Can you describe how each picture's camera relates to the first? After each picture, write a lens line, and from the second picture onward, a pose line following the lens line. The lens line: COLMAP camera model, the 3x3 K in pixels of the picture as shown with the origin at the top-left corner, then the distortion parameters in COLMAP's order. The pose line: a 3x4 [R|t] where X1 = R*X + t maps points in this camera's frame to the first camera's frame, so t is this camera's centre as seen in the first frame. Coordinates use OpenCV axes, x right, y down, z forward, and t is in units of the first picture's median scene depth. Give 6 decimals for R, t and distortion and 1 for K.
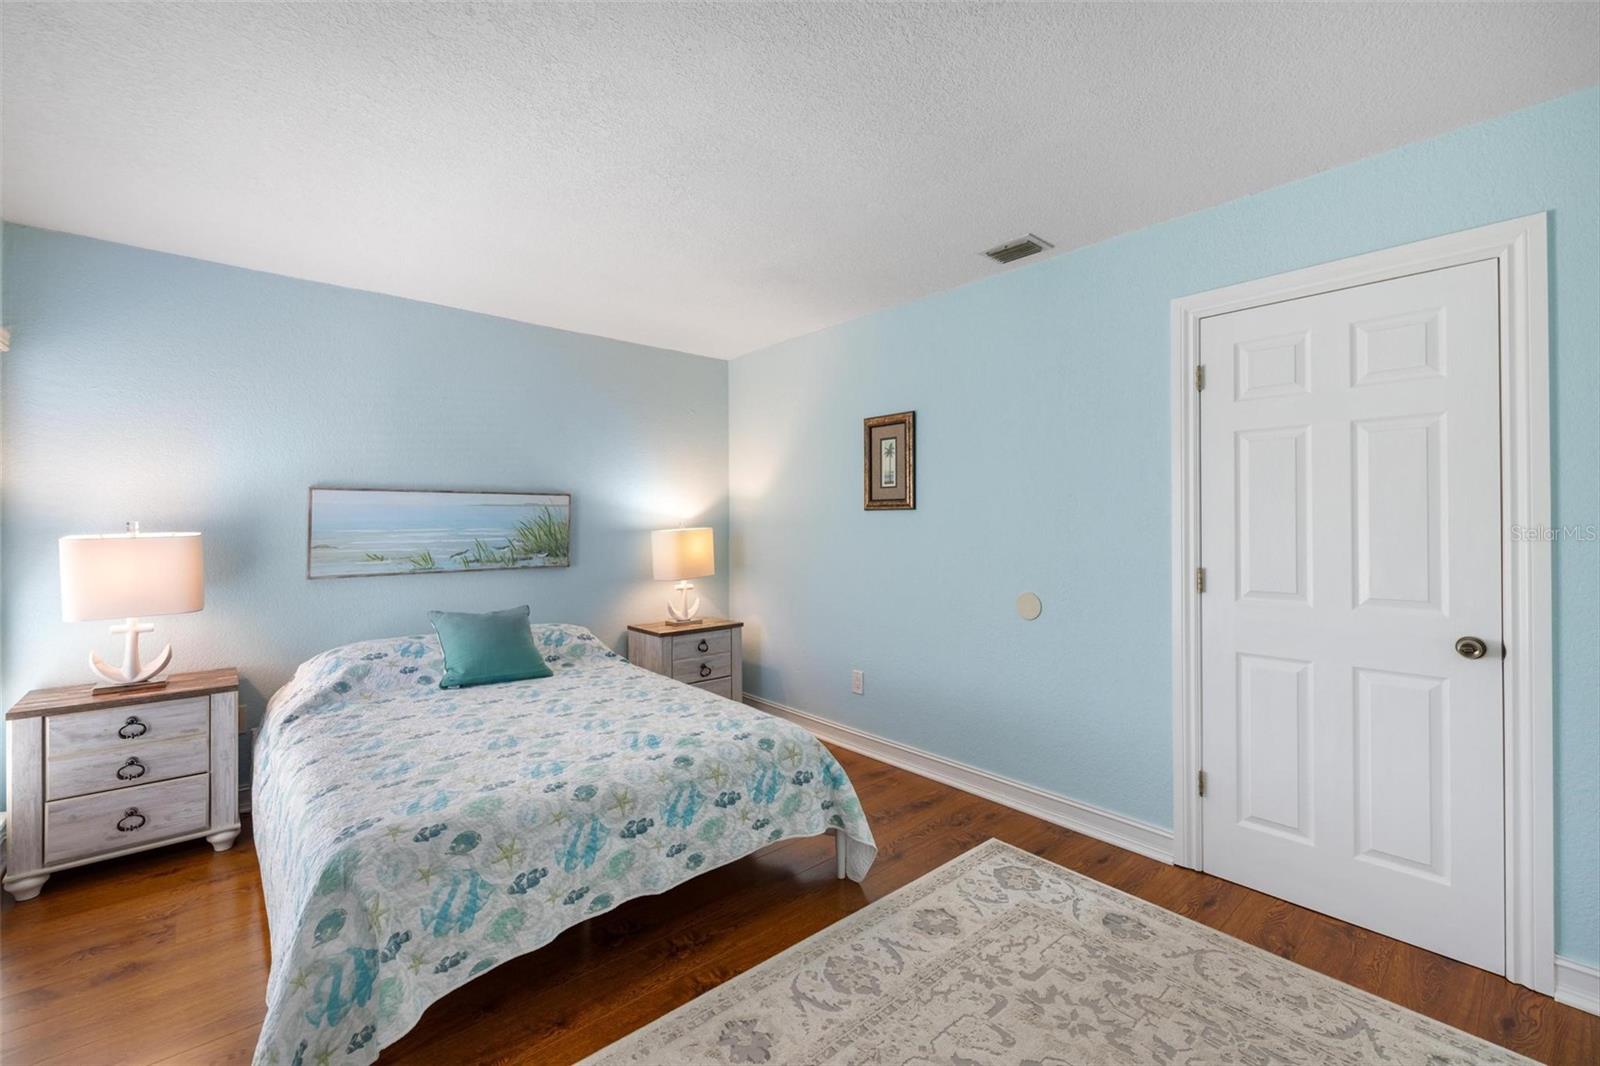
lens RADIAL K [[668.3, 0, 796.8], [0, 668.3, 521.8], [0, 0, 1]] dist [-0.001051, 0.001104]
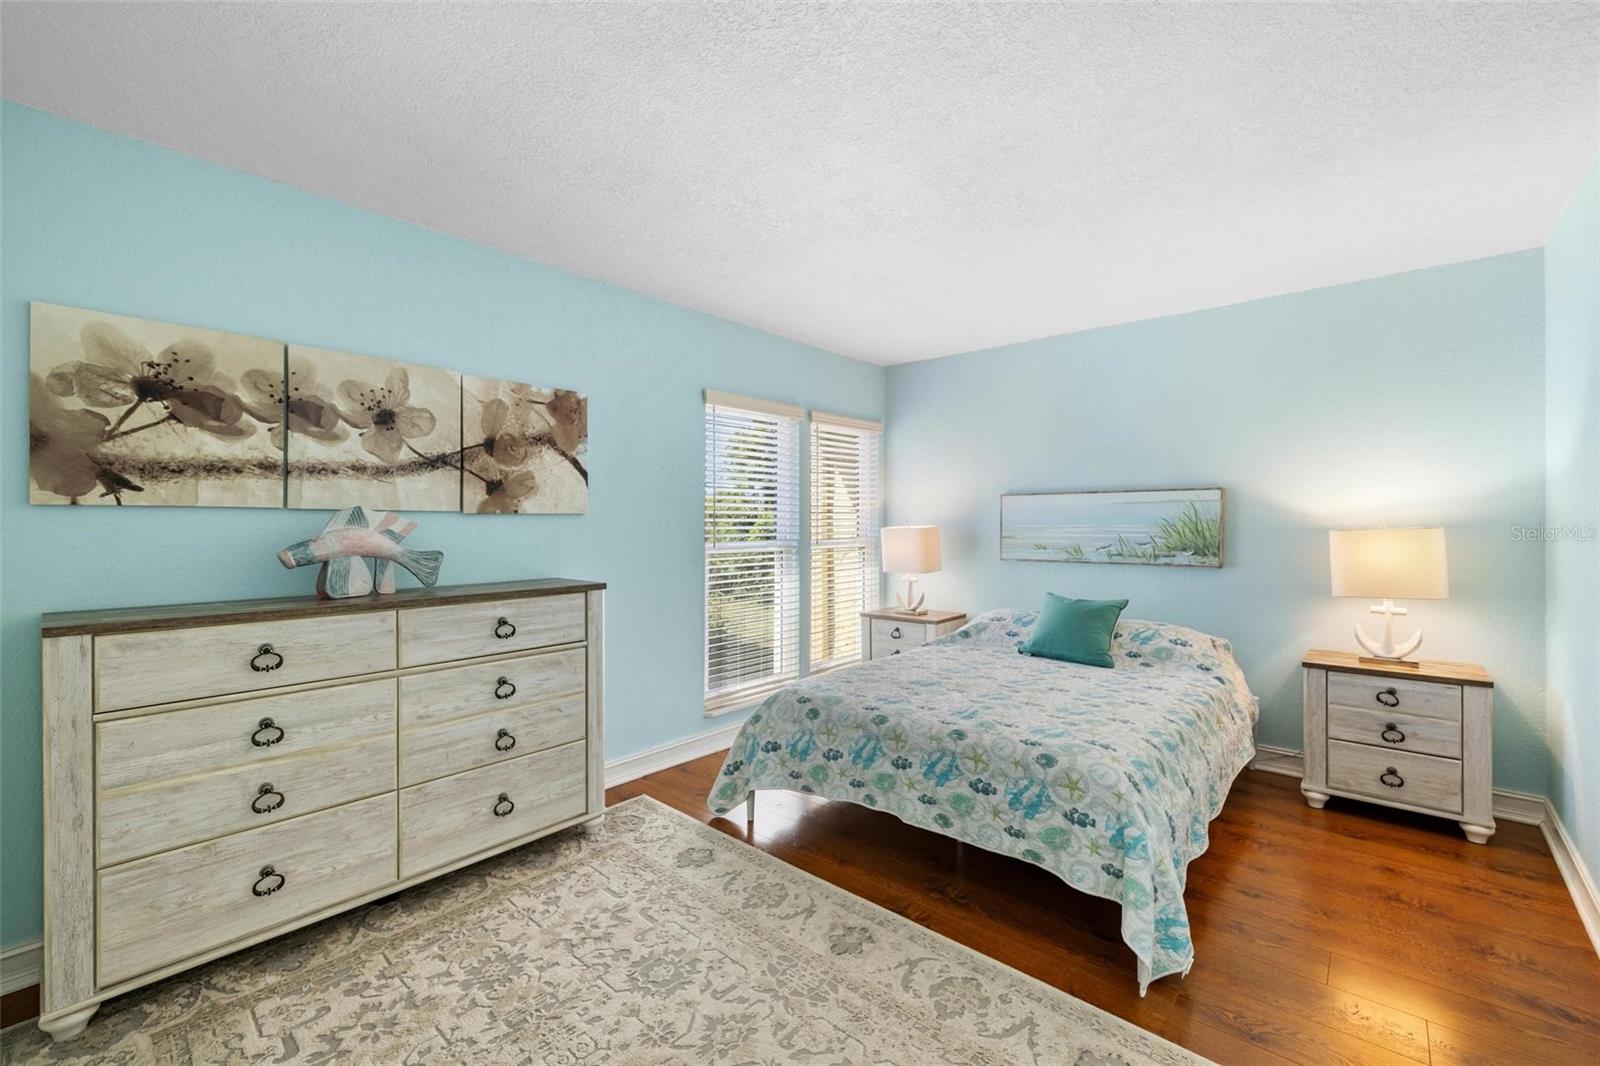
lens RADIAL K [[668.3, 0, 804.1], [0, 668.3, 526.8], [0, 0, 1]] dist [-0.001051, 0.001104]
pose [[0.134009, 0.009953, -0.990930, 0.818225], [0.003850, 0.999937, 0.010564, -0.000524], [0.990973, -0.005231, 0.133962, 0.546004]]
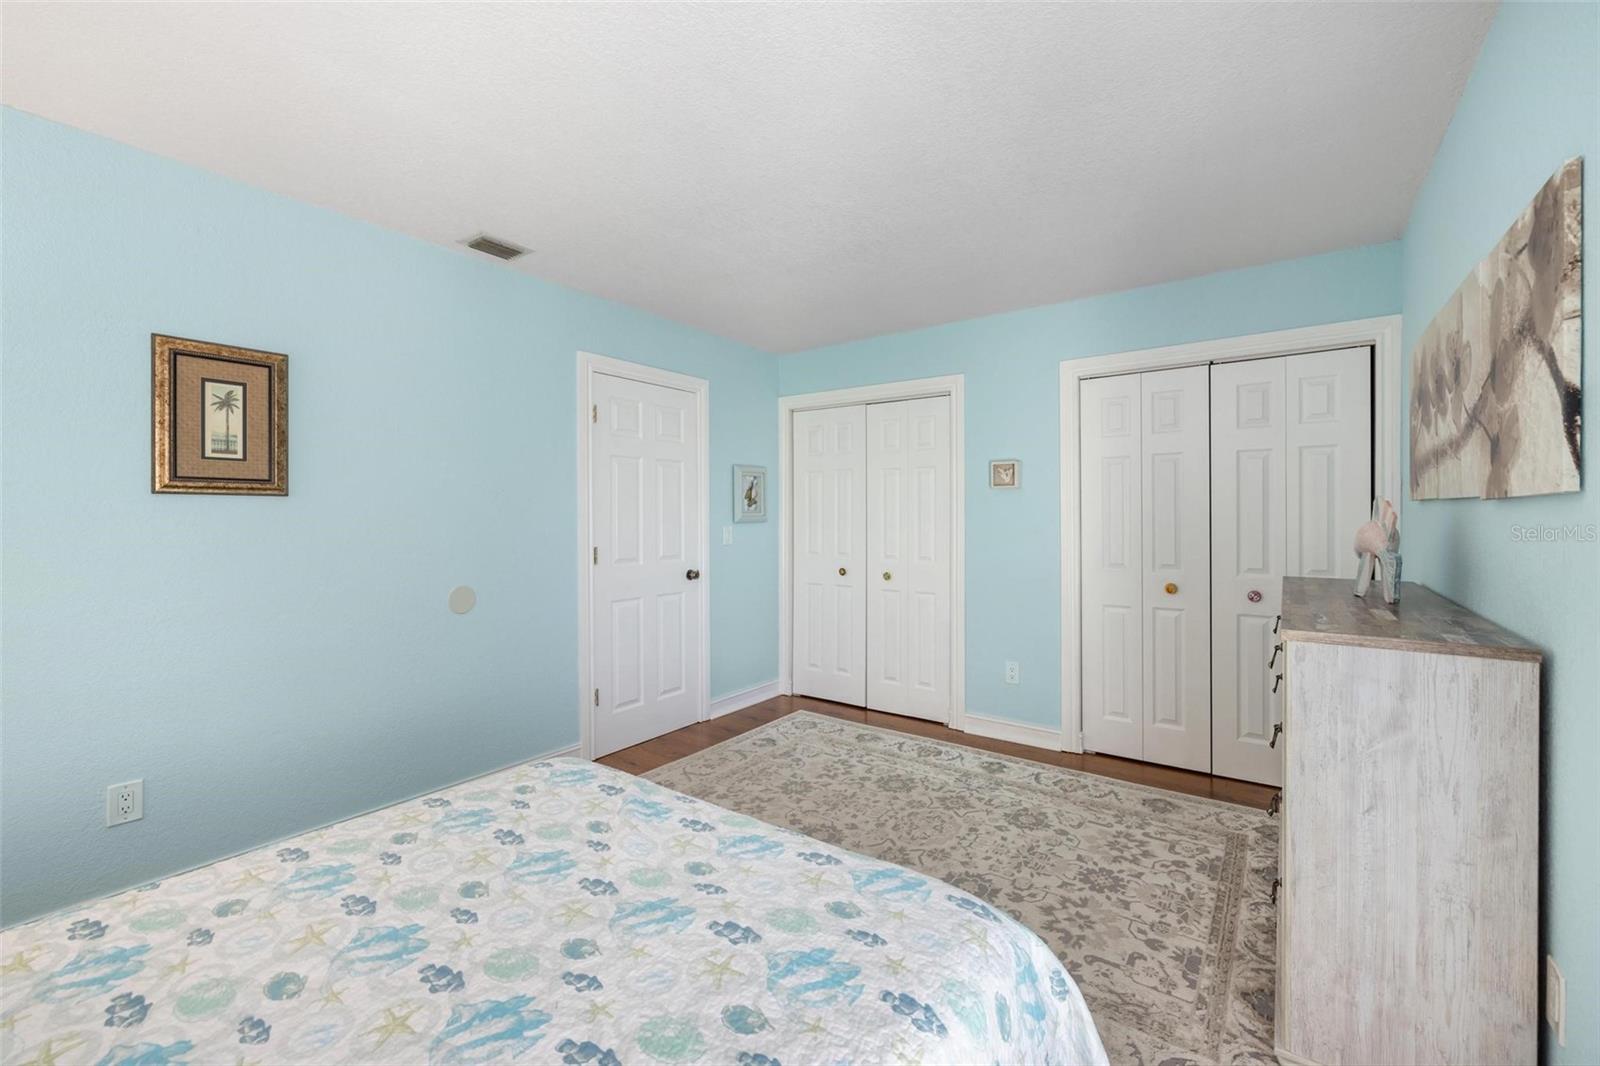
lens RADIAL K [[668.3, 0, 805.2], [0, 668.3, 521.8], [0, 0, 1]] dist [-0.001051, 0.001104]
pose [[-0.228263, -0.007144, 0.973573, -0.947261], [-0.000595, 0.999974, 0.007198, 0.004391], [-0.973599, 0.001064, -0.228262, 0.948541]]
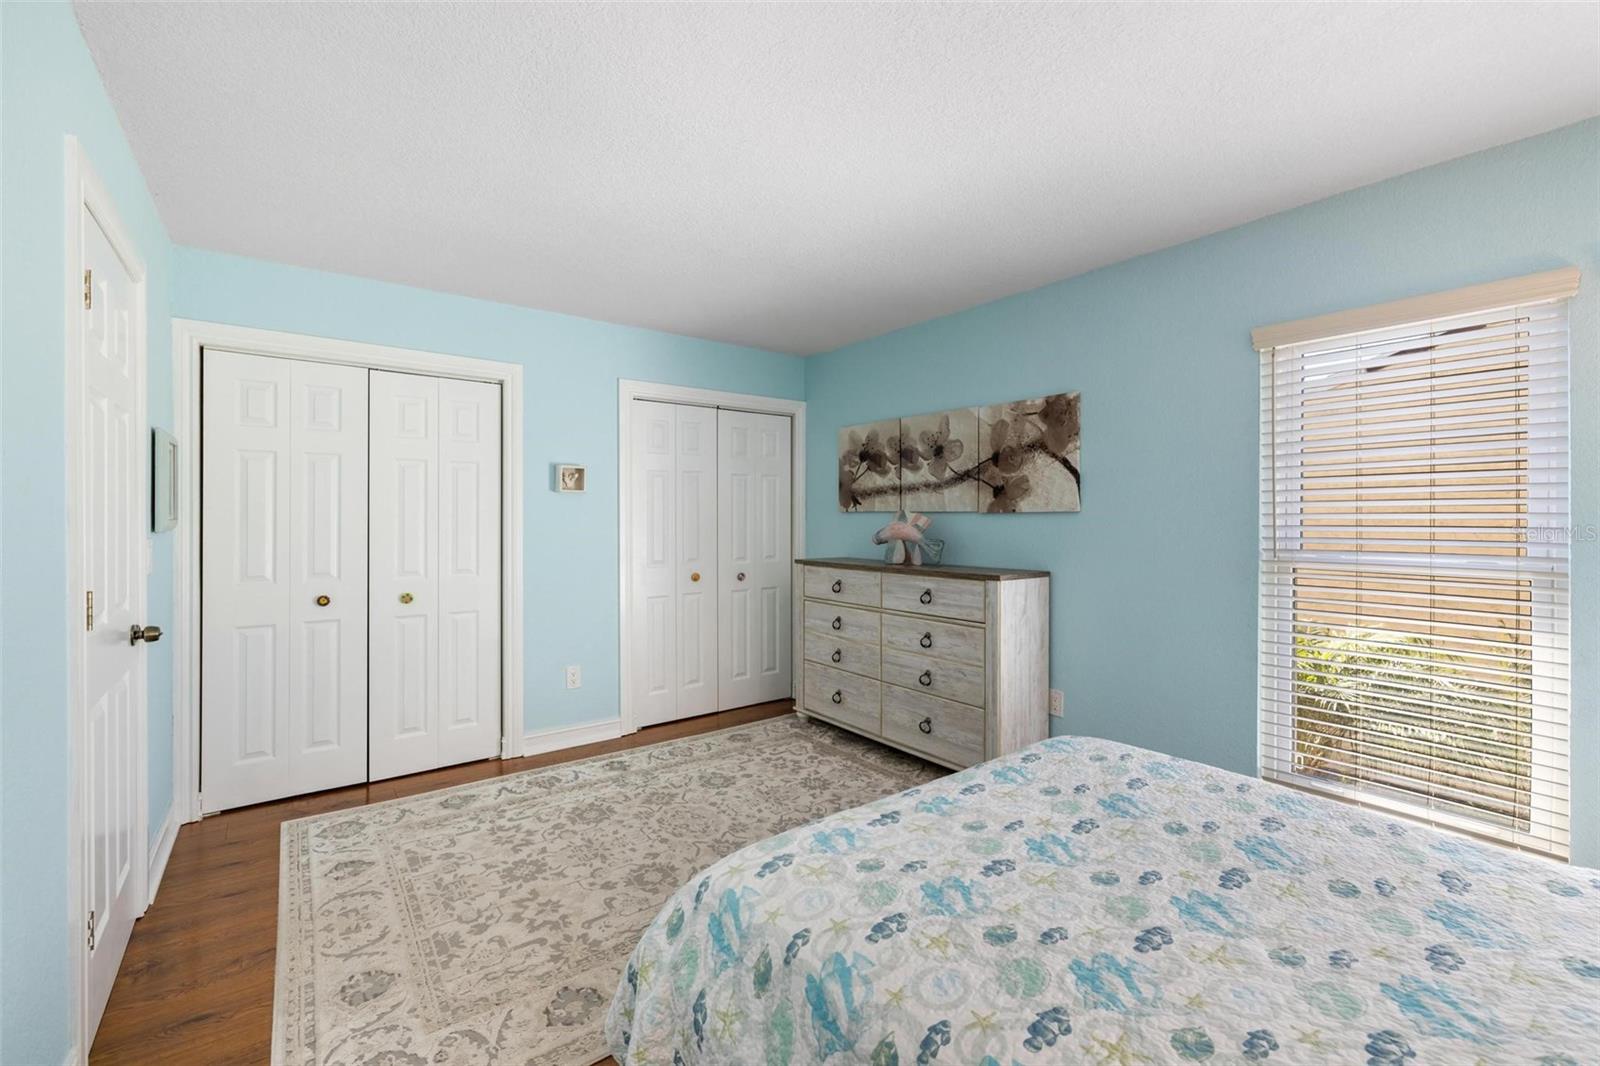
lens RADIAL K [[668.3, 0, 800.3], [0, 668.3, 523.6], [0, 0, 1]] dist [-0.001051, 0.001104]
pose [[-0.998054, 0.001027, 0.062341, -0.113587], [0.001240, 0.999994, 0.003375, 0.004877], [-0.062337, 0.003446, -0.998049, 1.688067]]
